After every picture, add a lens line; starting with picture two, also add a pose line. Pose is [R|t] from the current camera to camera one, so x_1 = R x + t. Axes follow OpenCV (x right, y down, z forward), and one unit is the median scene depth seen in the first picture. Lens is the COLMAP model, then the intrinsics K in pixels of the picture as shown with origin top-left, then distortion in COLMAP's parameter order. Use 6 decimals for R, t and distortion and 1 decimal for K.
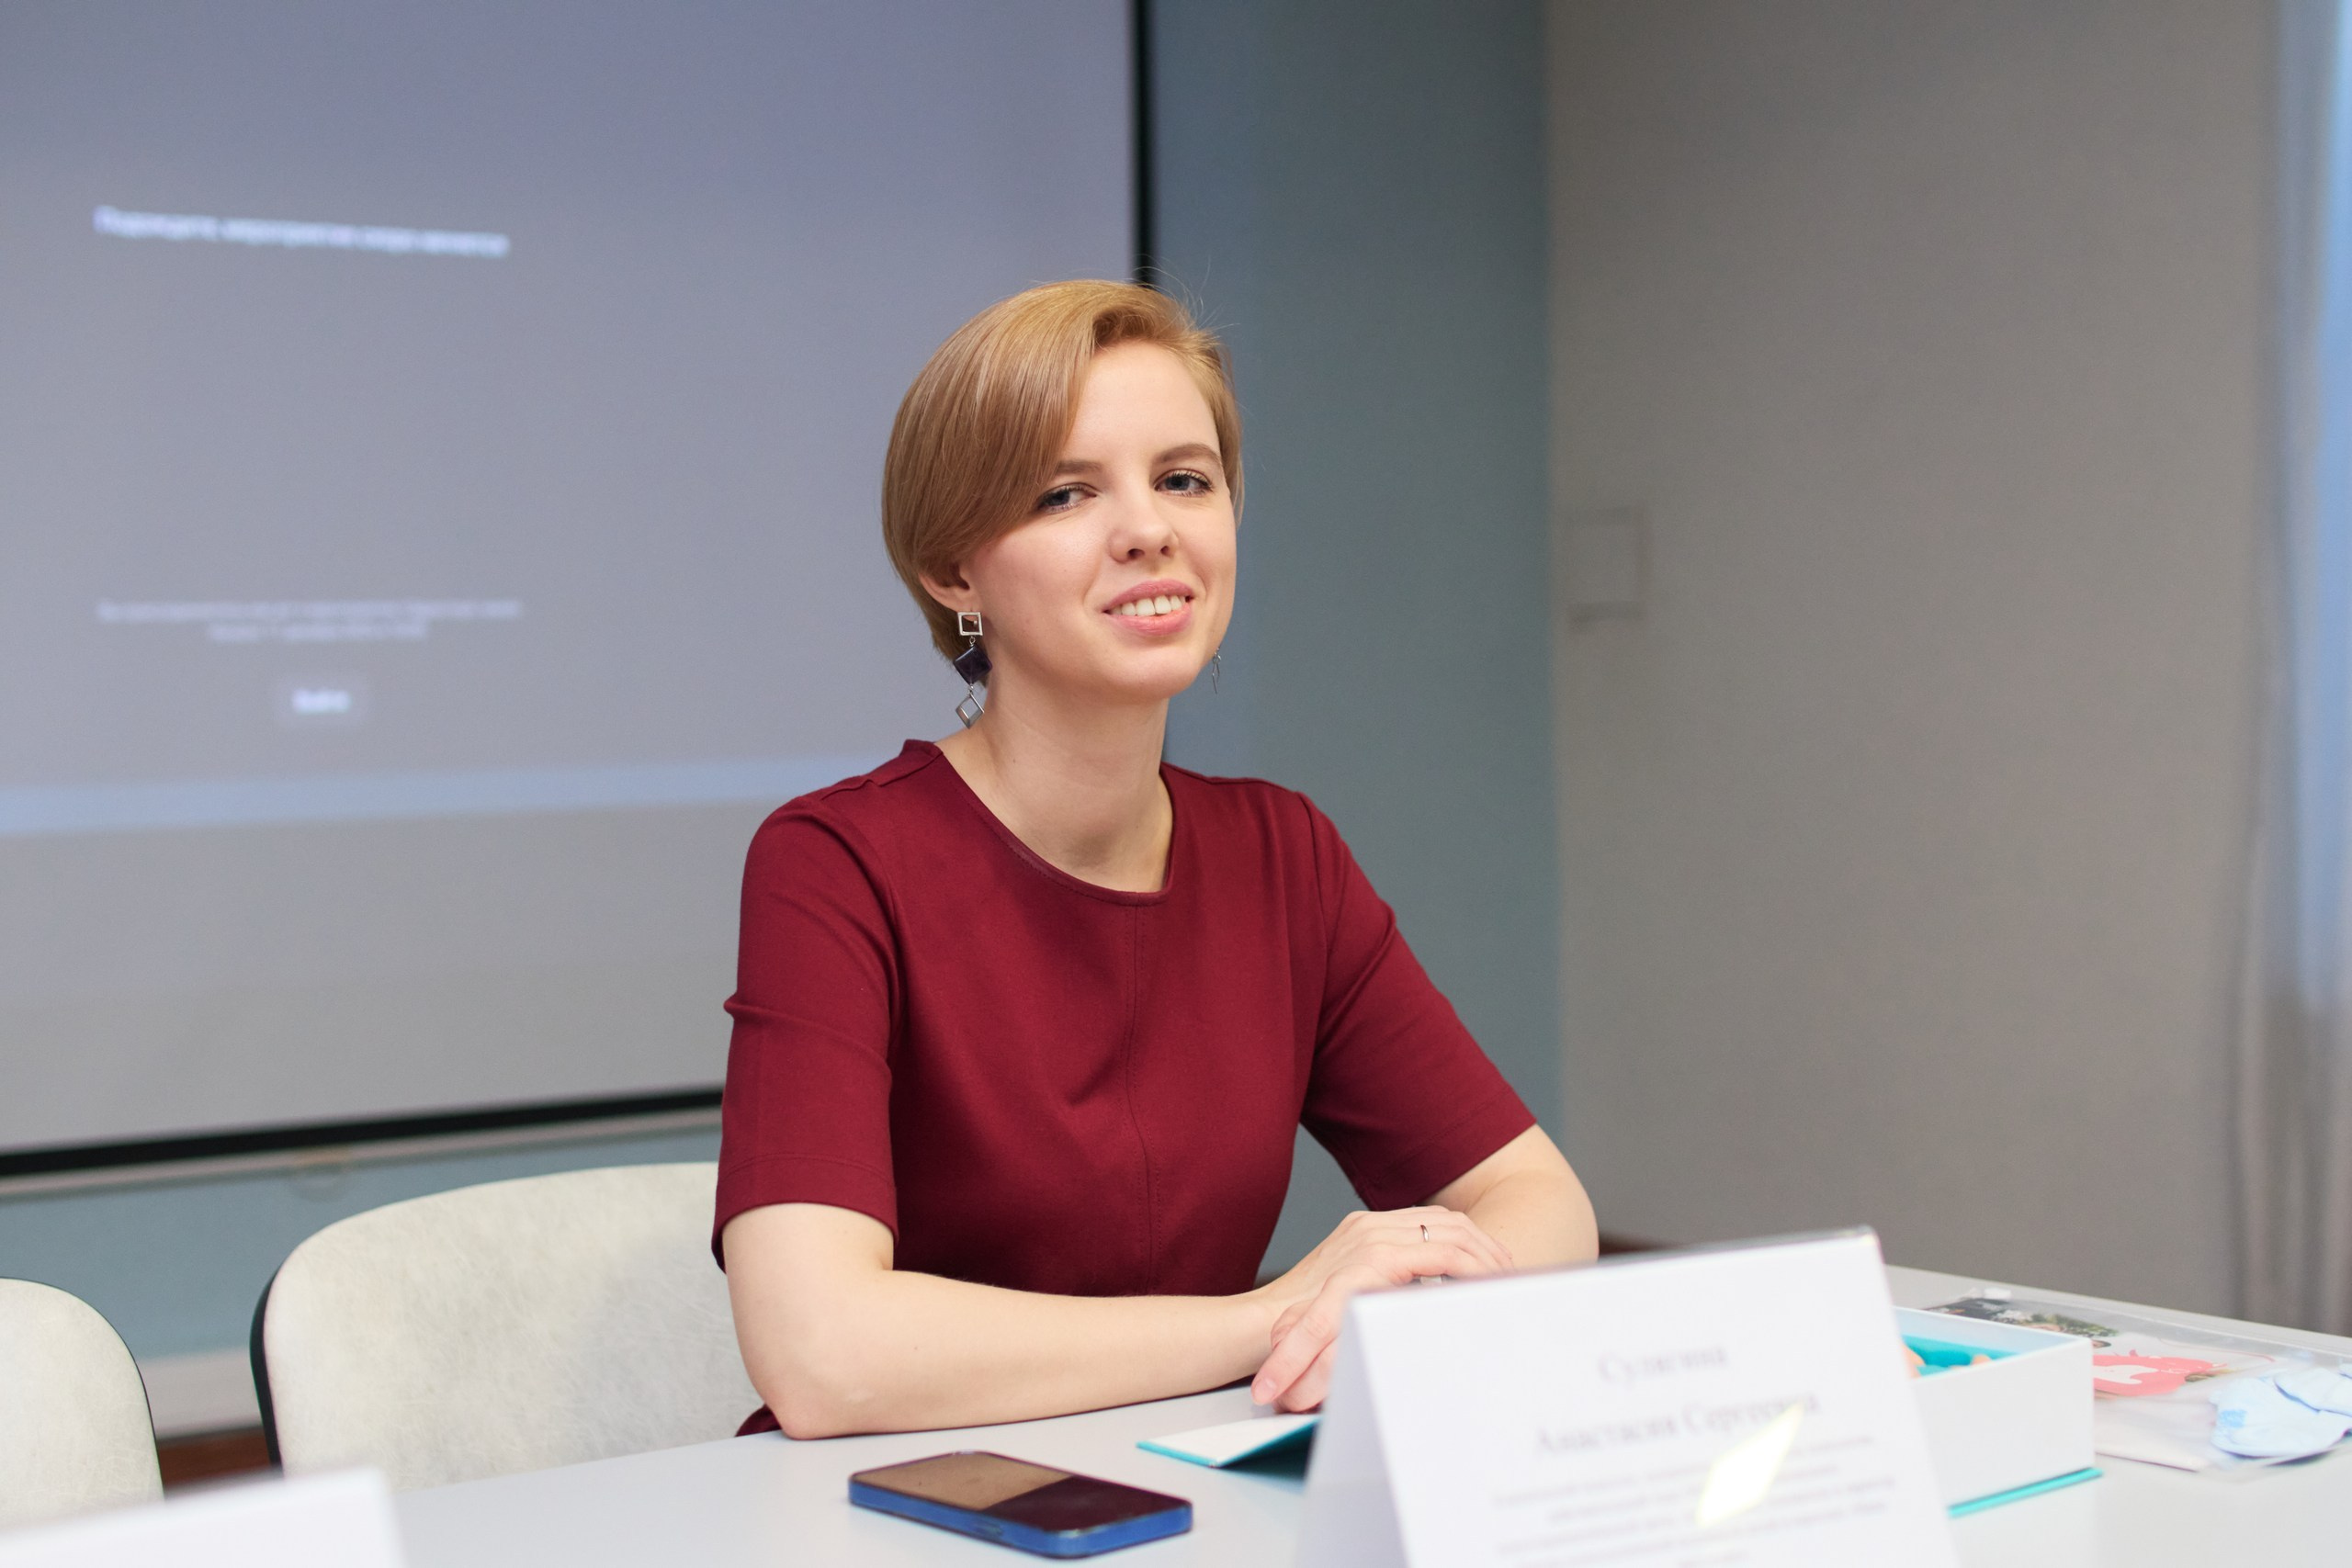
lens RADIAL K [[3170.2, 0, 1170.4], [0, 3170.2, 780.1], [0, 0, 1]] dist [-0.181707, 0.000000]
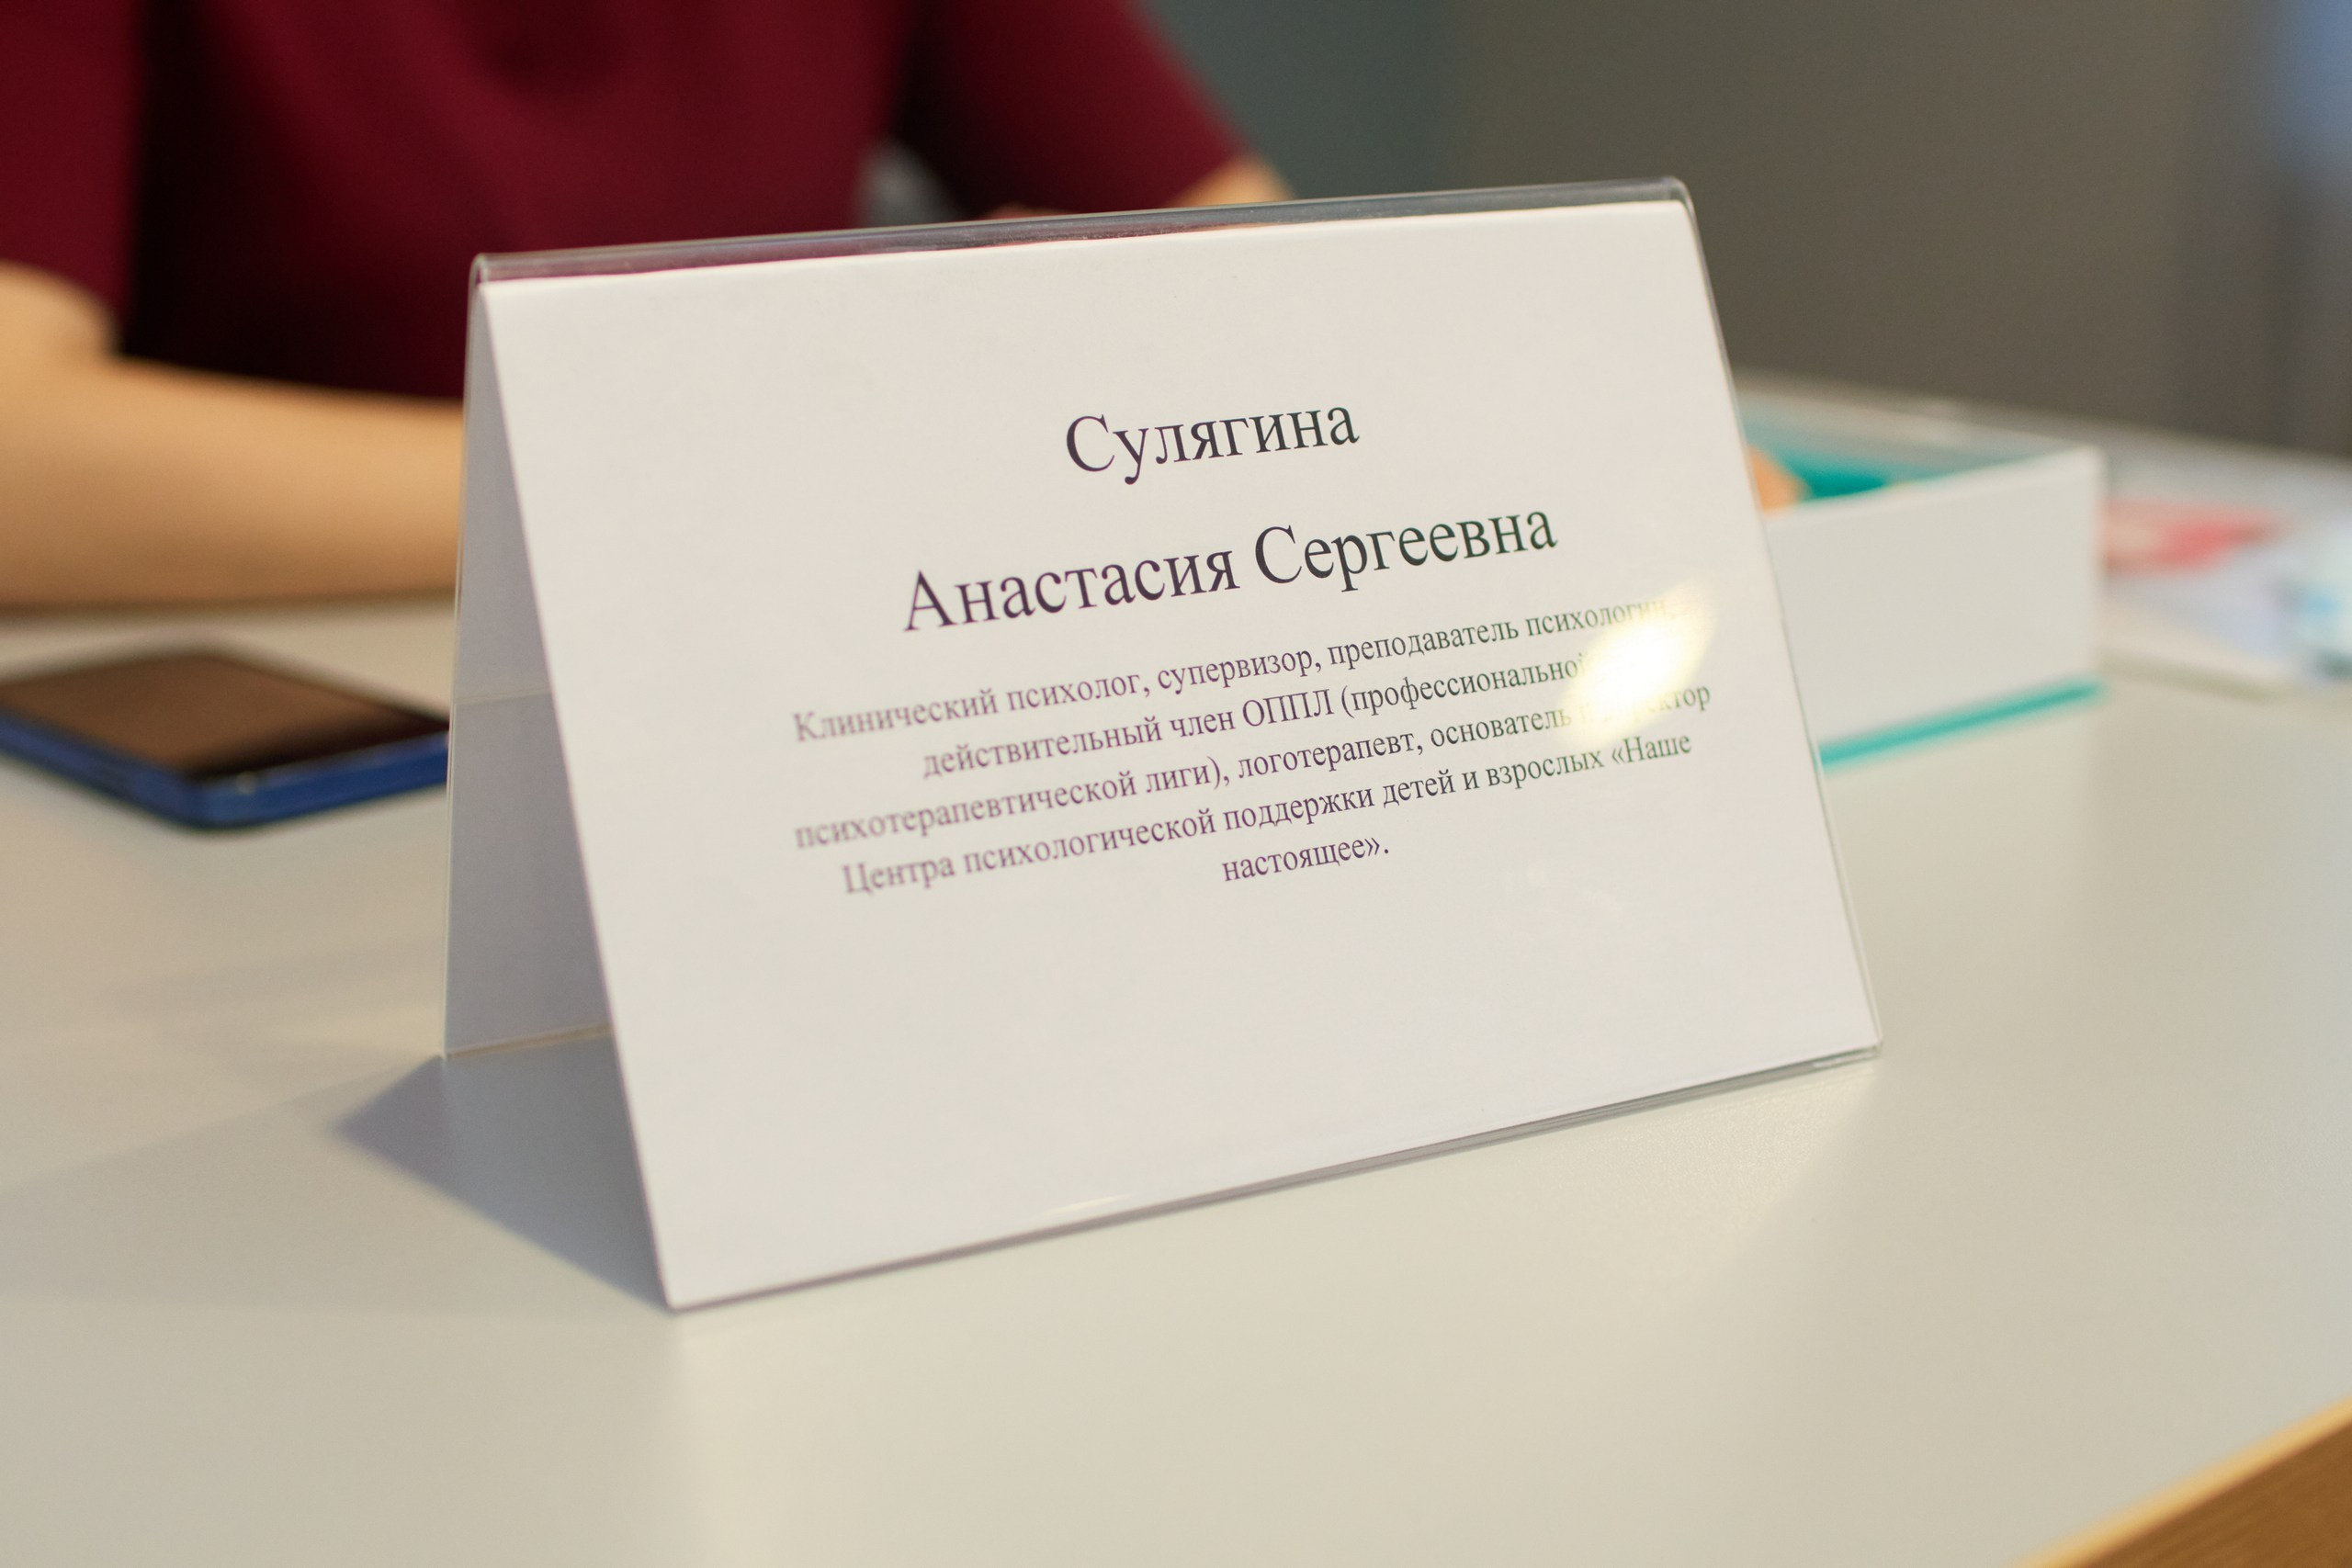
lens RADIAL K [[3170.2, 0, 1177.5], [0, 3170.2, 785.8], [0, 0, 1]] dist [-0.181707, 0.000000]
pose [[0.999807, -0.005840, 0.018733, 0.091792], [0.001052, 0.969255, 0.246056, 0.077219], [-0.019594, -0.245989, 0.969075, 0.340366]]
